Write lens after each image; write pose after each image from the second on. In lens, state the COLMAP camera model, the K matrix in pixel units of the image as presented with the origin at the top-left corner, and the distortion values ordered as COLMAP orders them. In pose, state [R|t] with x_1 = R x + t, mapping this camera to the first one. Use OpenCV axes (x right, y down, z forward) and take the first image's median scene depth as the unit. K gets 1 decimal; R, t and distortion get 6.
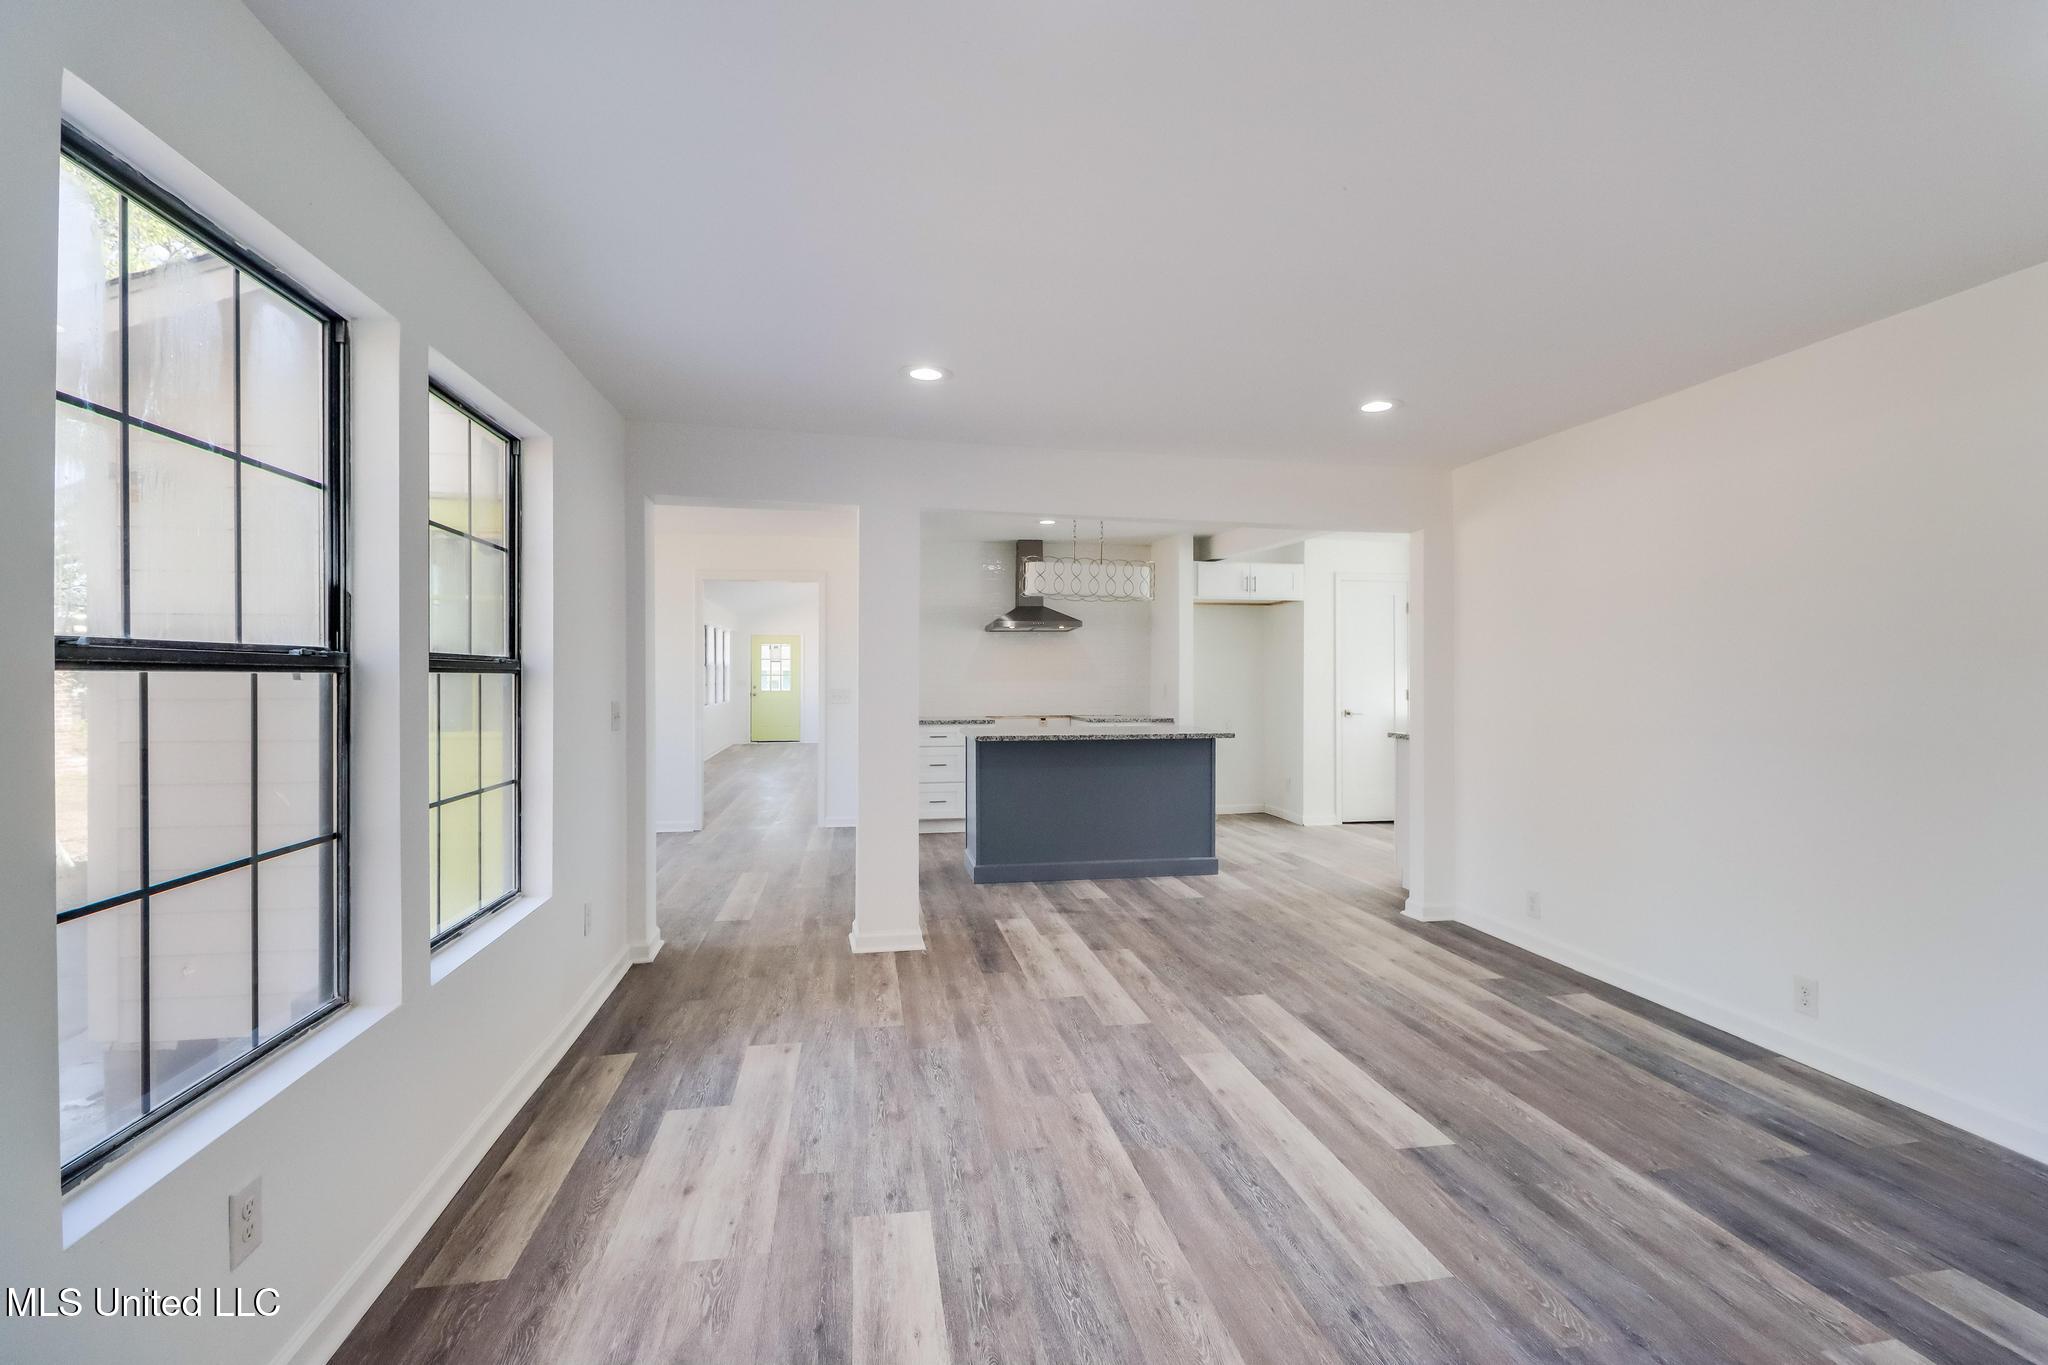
lens RADIAL K [[968.0, 0, 1011.9], [0, 968.0, 678.8], [0, 0, 1]] dist [-0.001530, -0.011571]
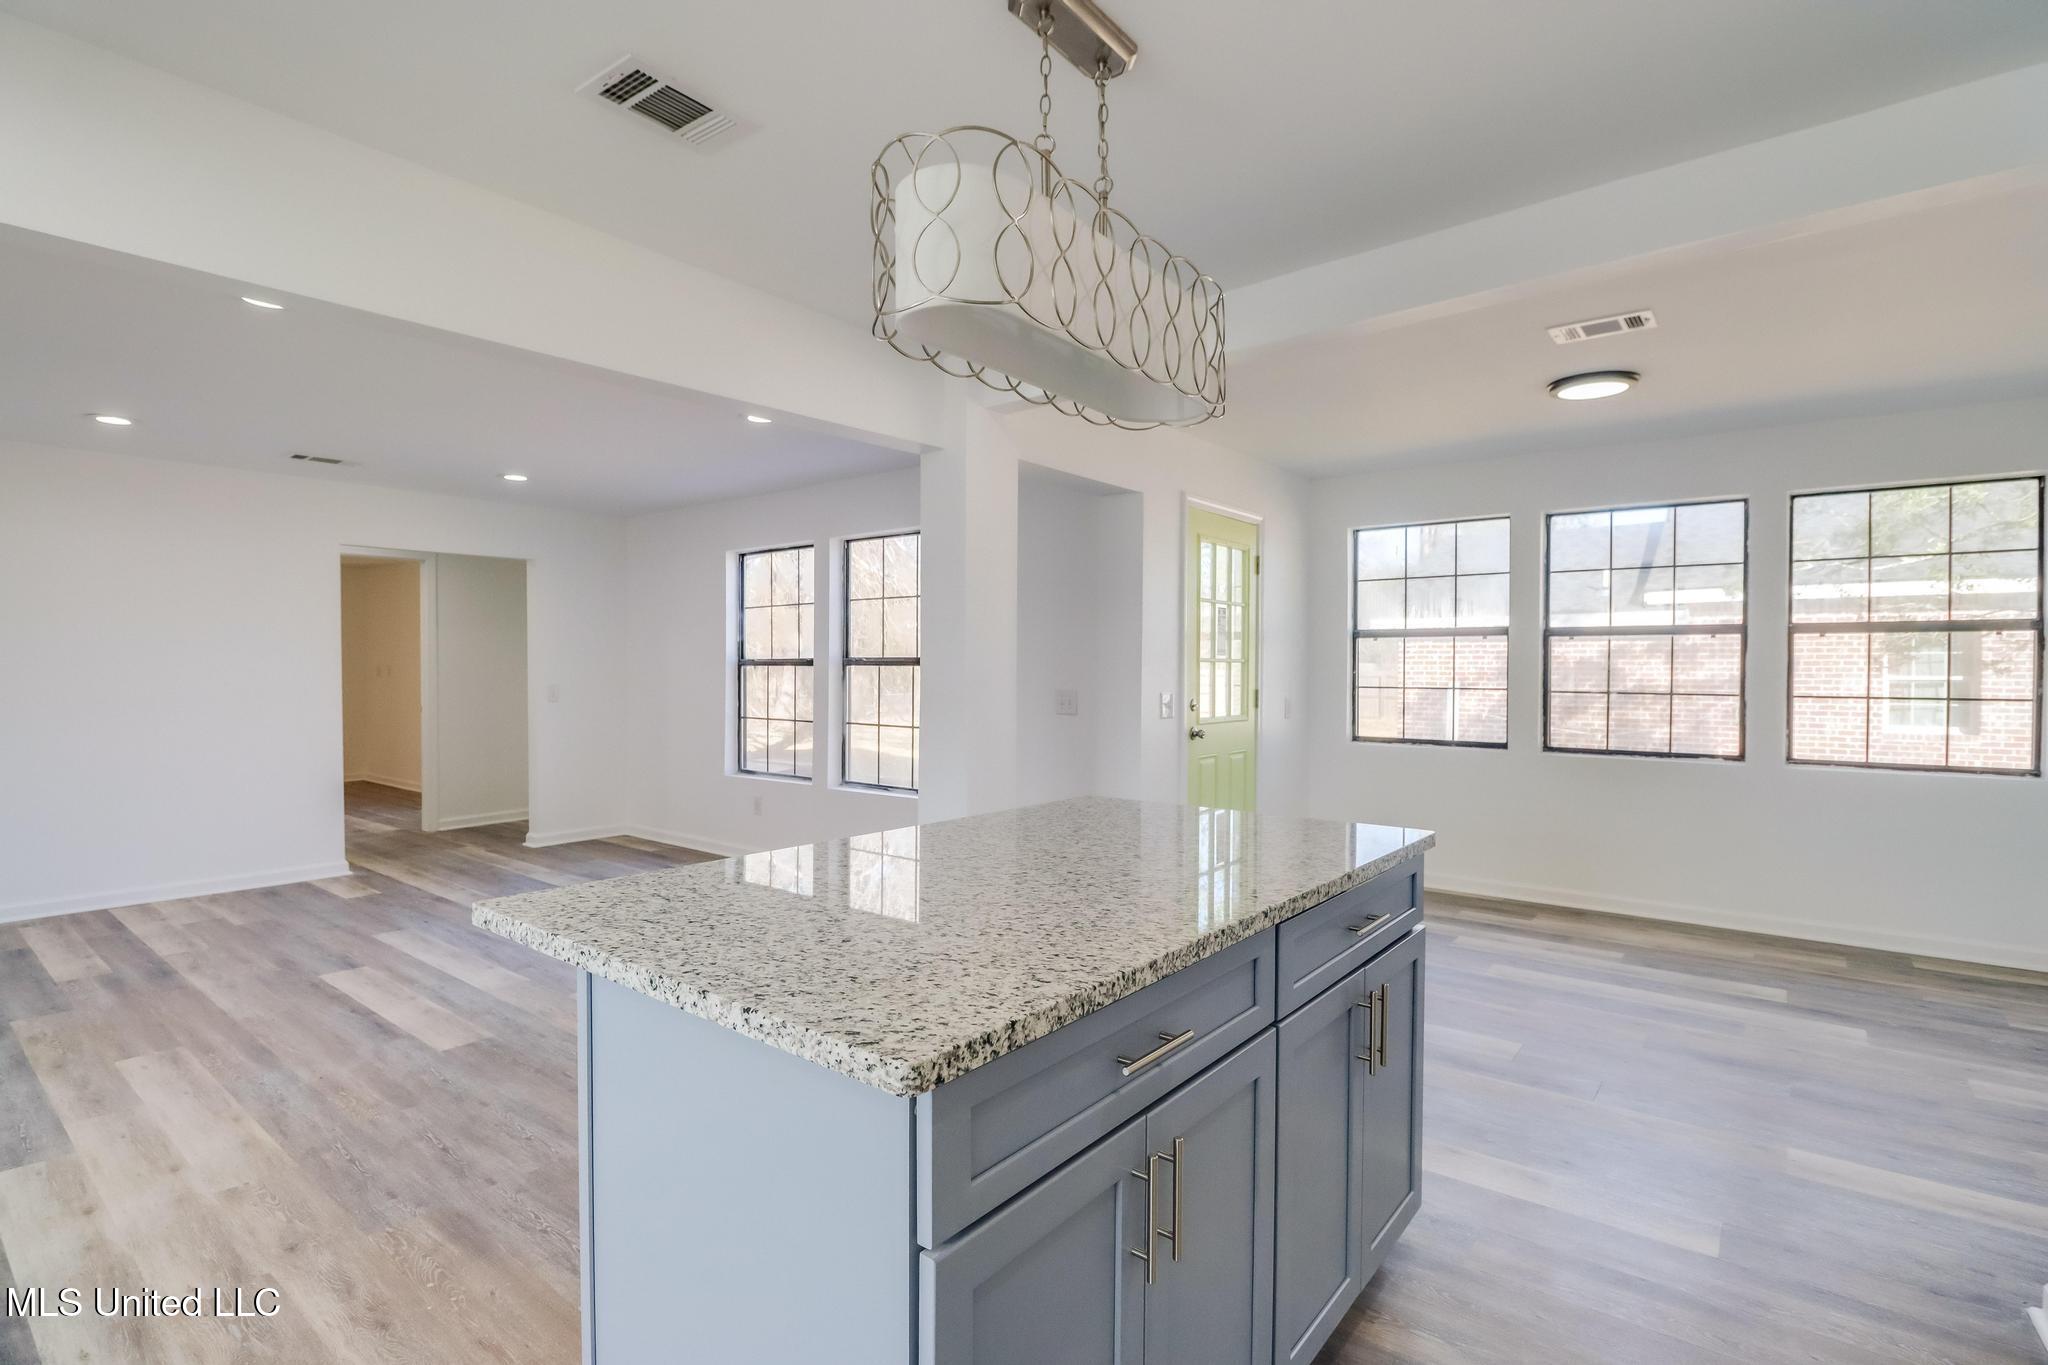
lens RADIAL K [[968.0, 0, 1011.9], [0, 968.0, 678.8], [0, 0, 1]] dist [-0.001530, -0.011571]
pose [[-0.744079, 0.006361, -0.668062, 0.483429], [-0.002198, 0.999926, 0.011969, -0.003907], [0.668088, 0.010374, -0.744010, 2.097921]]
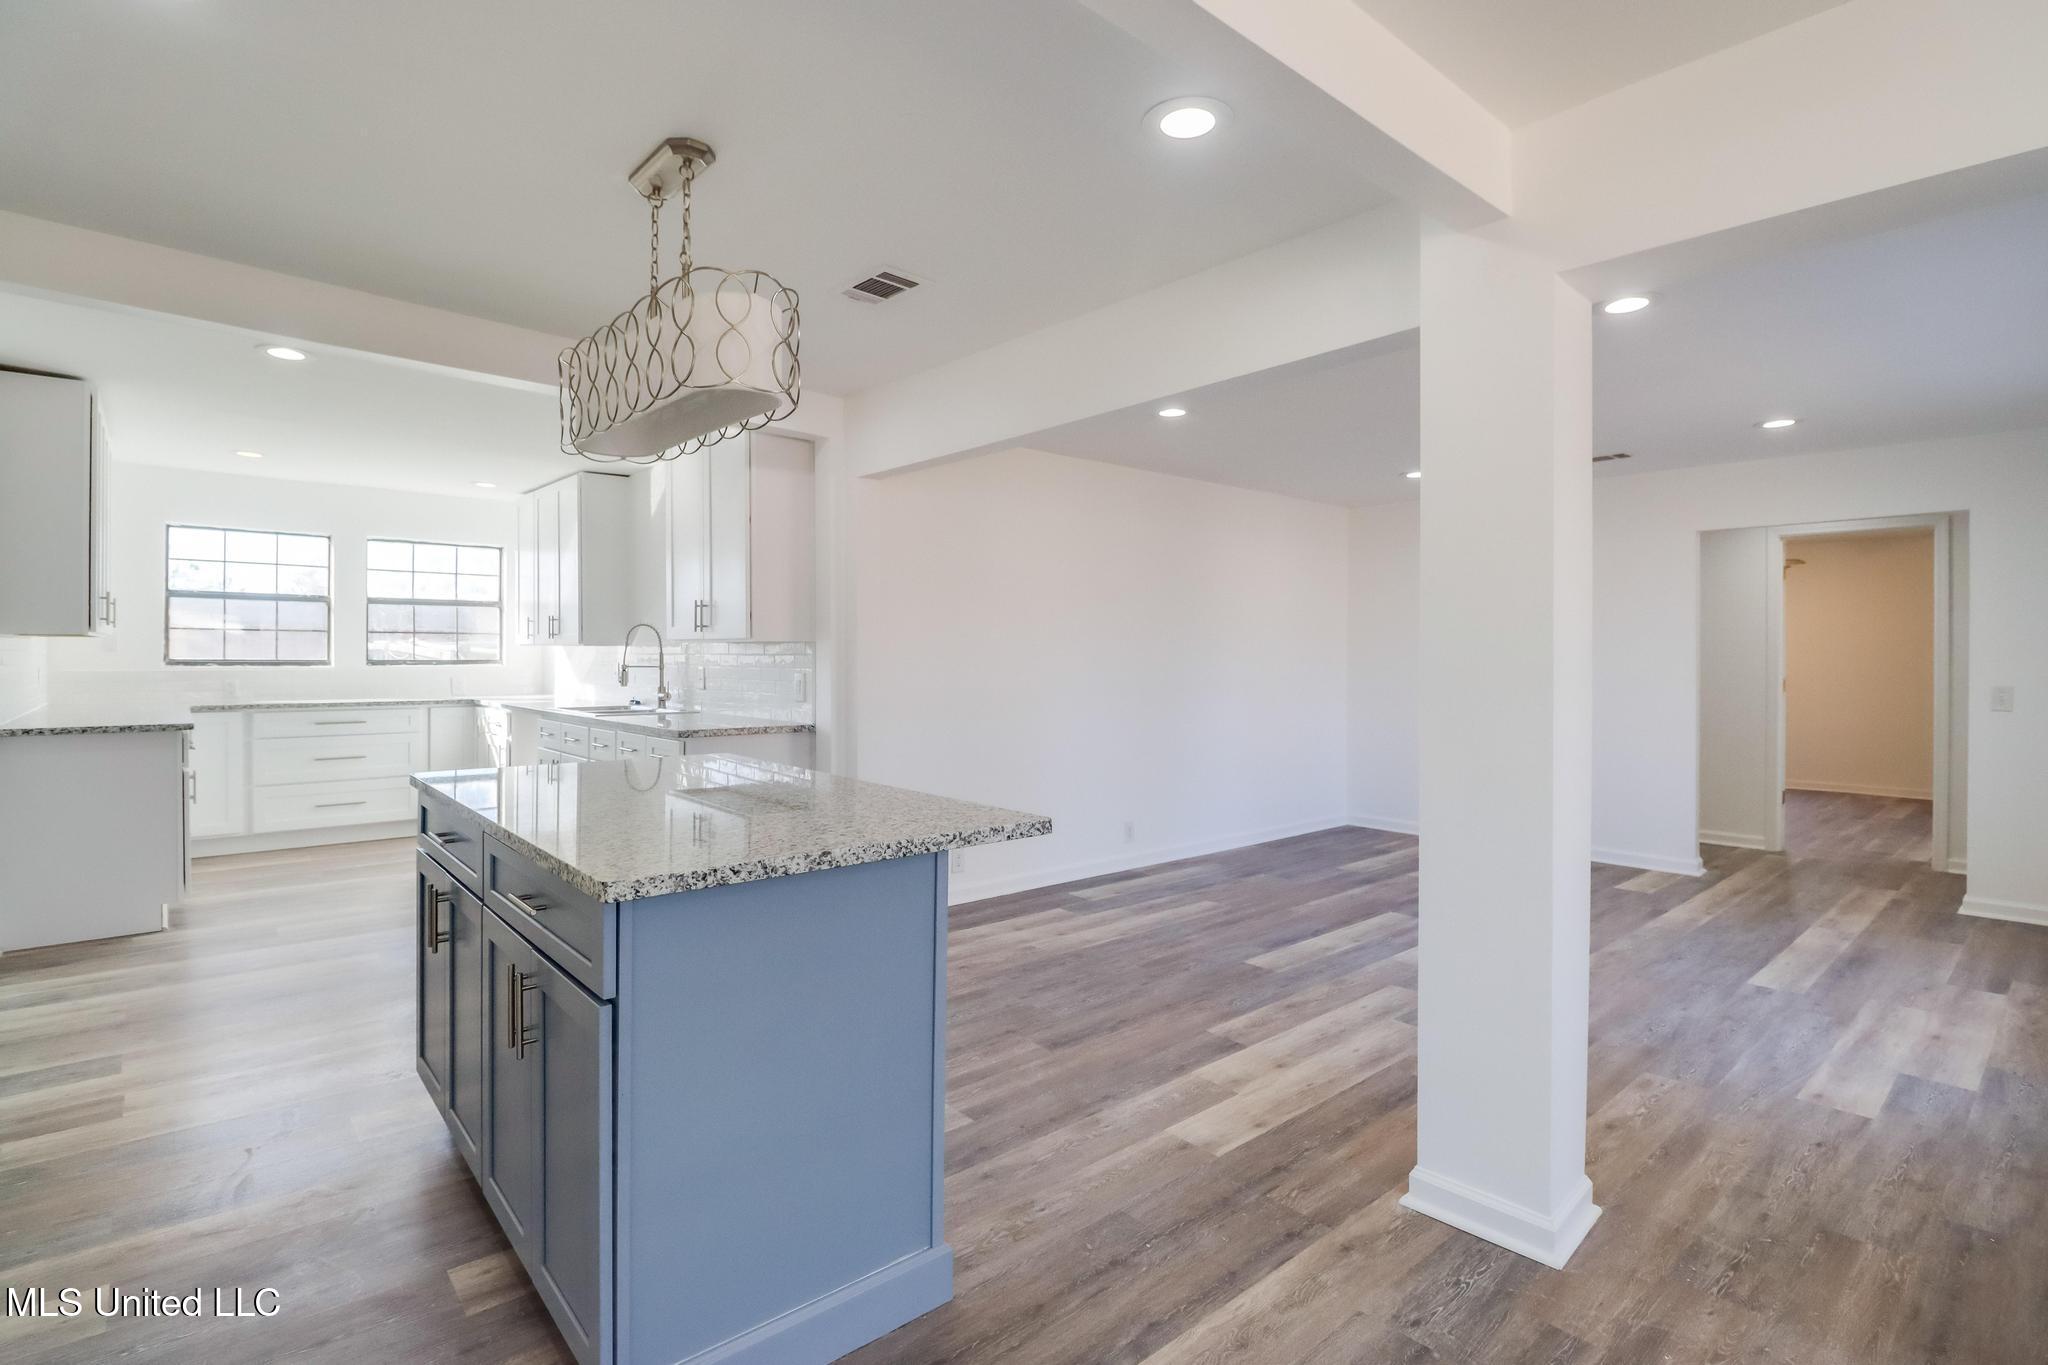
lens RADIAL K [[968.0, 0, 1011.9], [0, 968.0, 678.8], [0, 0, 1]] dist [-0.001530, -0.011571]
pose [[-0.525869, -0.029779, 0.850044, -0.525539], [-0.007526, 0.999511, 0.030359, -0.009044], [-0.850532, 0.009568, -0.525836, 1.901393]]
